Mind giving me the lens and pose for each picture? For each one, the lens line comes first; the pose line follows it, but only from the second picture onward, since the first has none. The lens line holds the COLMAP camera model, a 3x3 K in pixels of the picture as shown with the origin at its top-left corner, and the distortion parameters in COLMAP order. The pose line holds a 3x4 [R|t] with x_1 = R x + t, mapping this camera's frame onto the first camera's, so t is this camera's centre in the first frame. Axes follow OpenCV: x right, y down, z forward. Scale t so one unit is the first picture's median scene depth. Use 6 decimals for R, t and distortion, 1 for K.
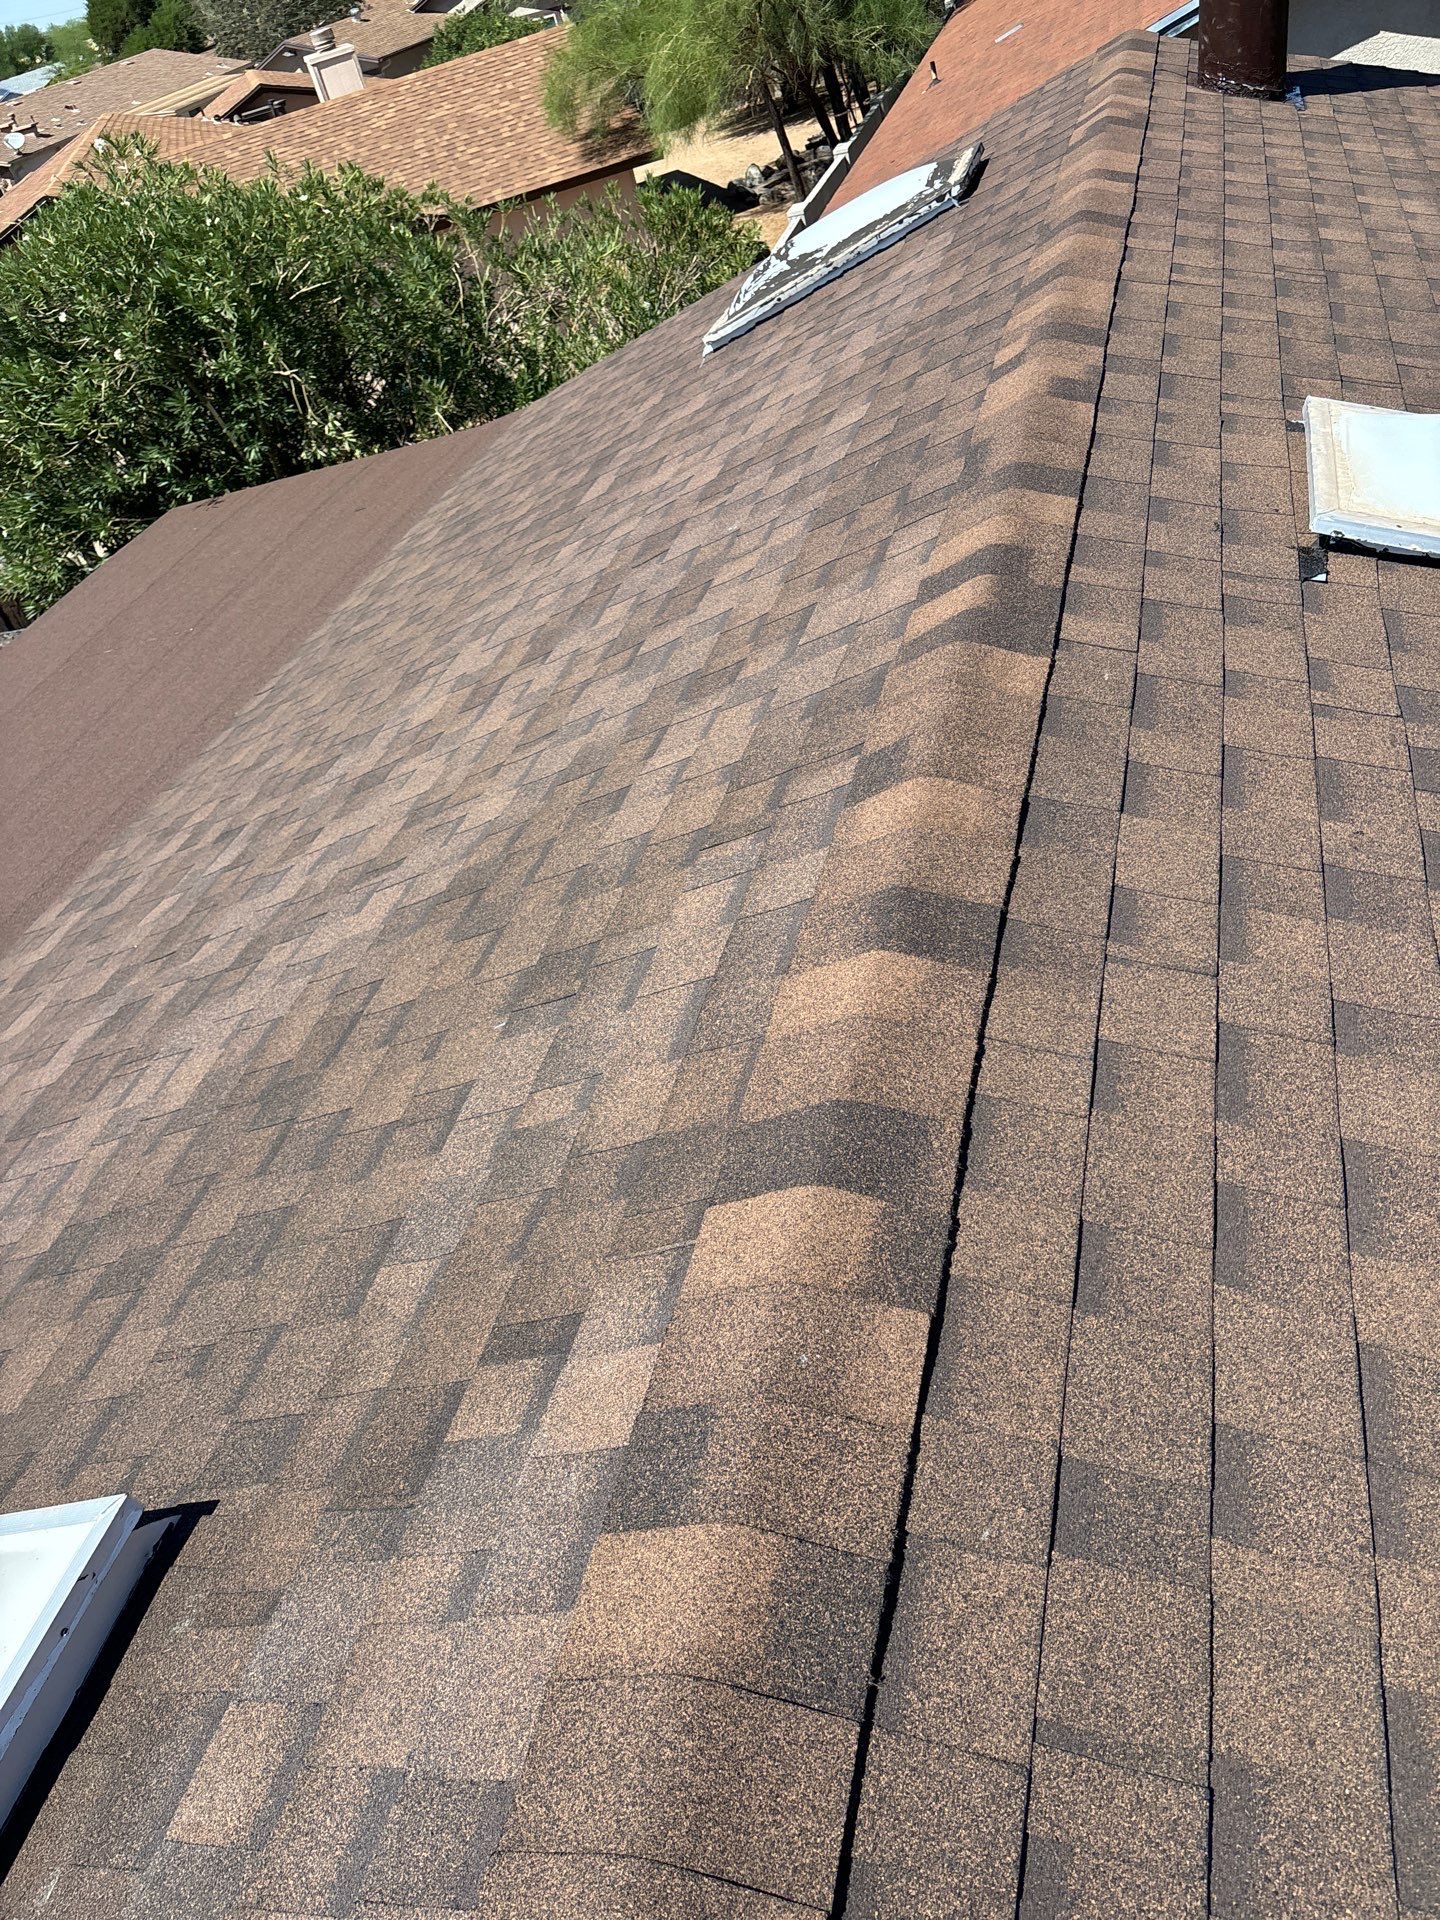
lens RADIAL K [[1414.4, 0, 755.5], [0, 1414.4, 956.9], [0, 0, 1]] dist [0.074441, -0.076919]
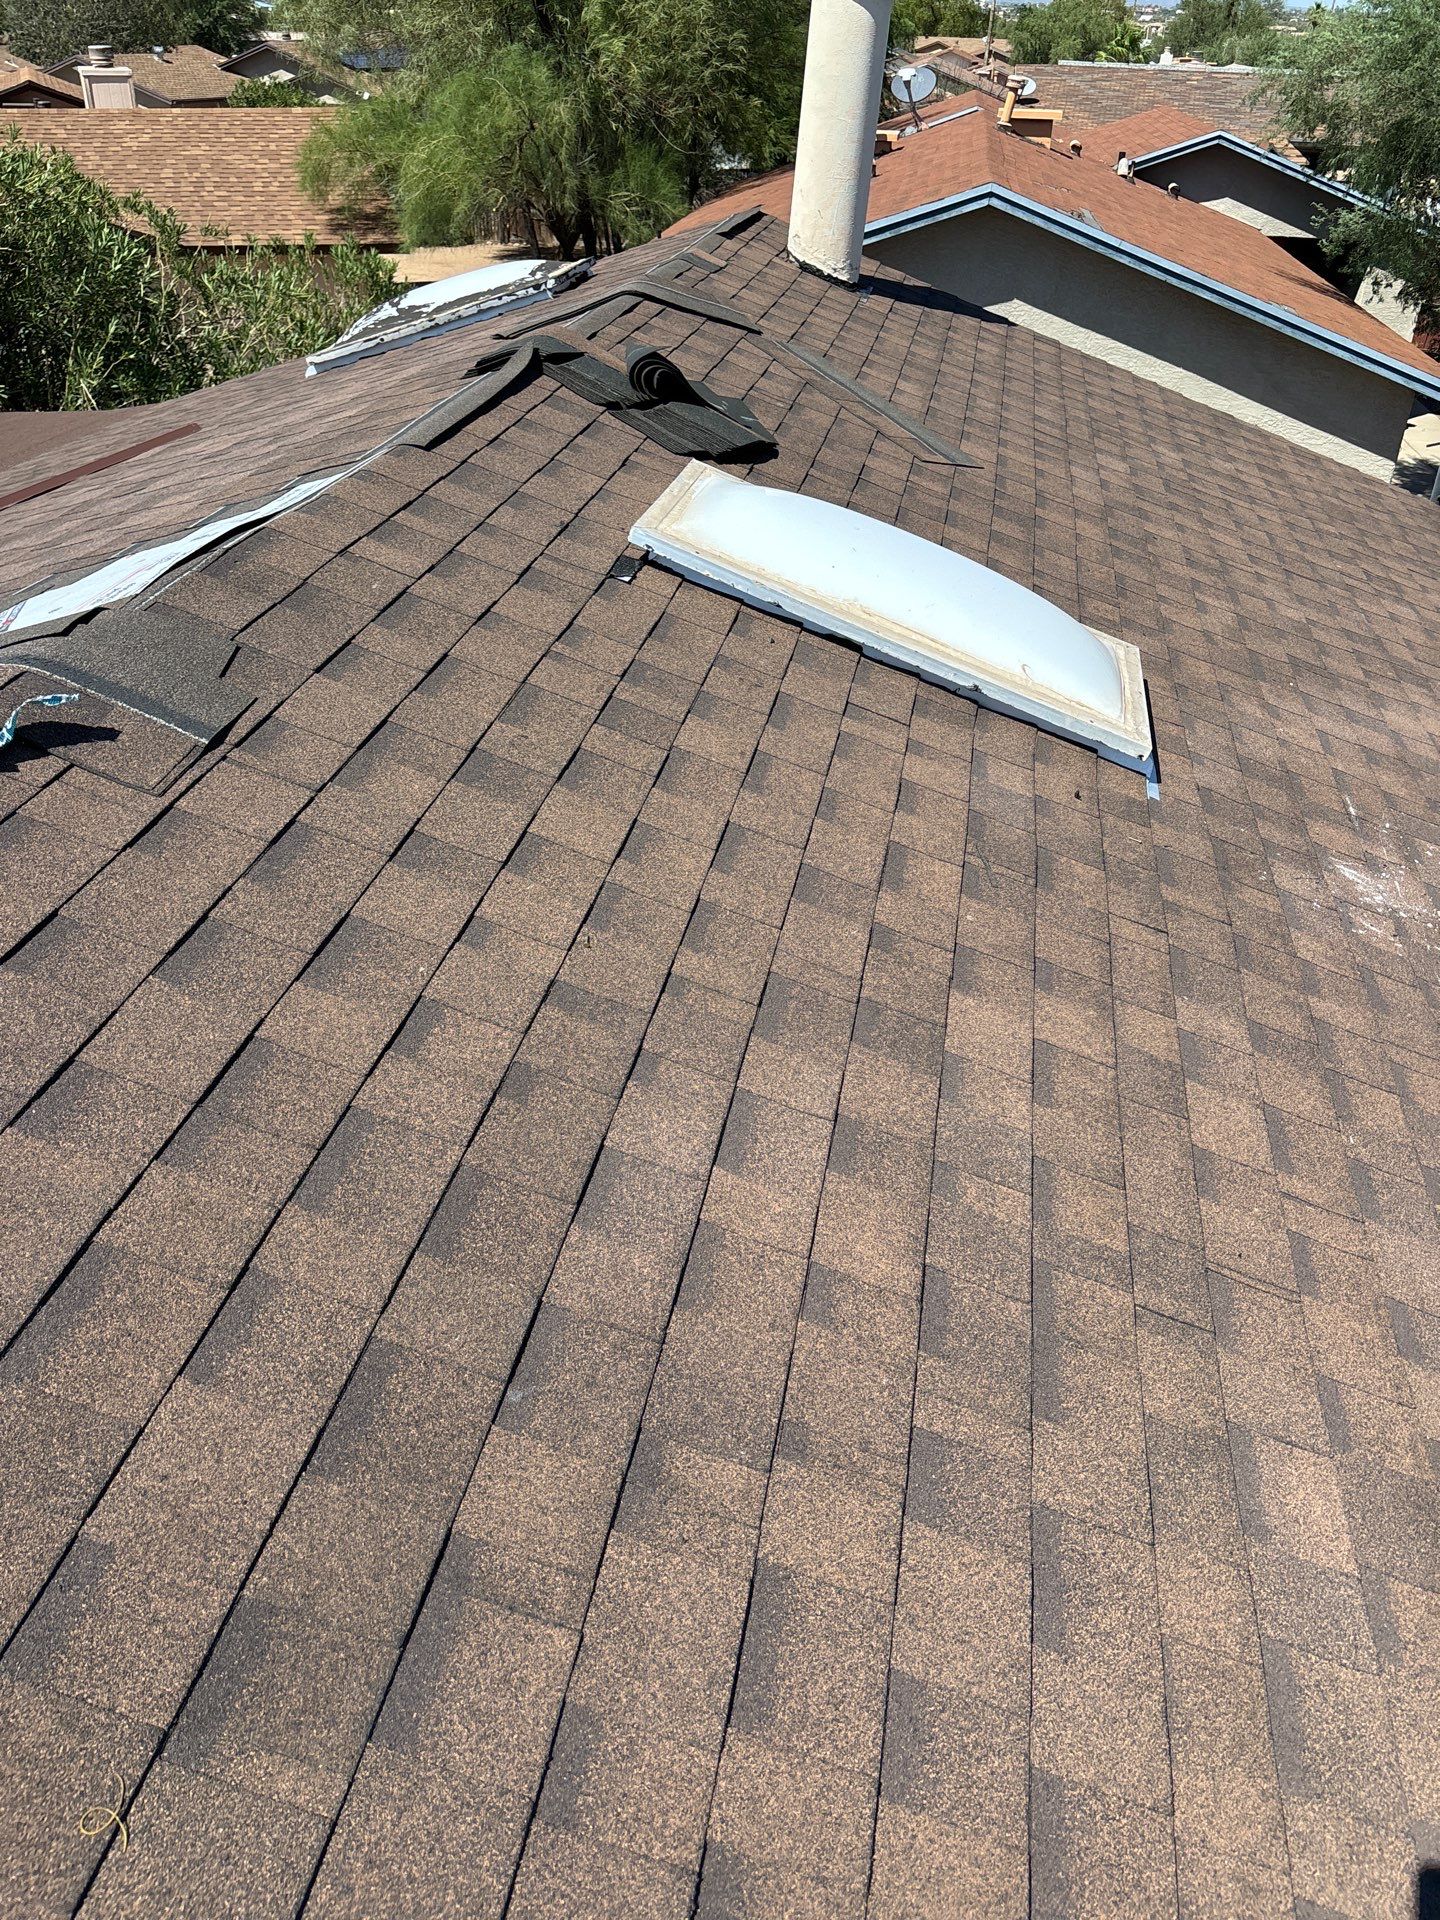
lens RADIAL K [[1436.8, 0, 720.0], [0, 1436.8, 960.0], [0, 0, 1]] dist [0.011624, 0.003628]
pose [[0.964963, 0.177532, 0.193208, 0.133111], [-0.158446, 0.981194, -0.110241, 0.067459], [-0.209146, 0.075765, 0.974945, -0.053378]]
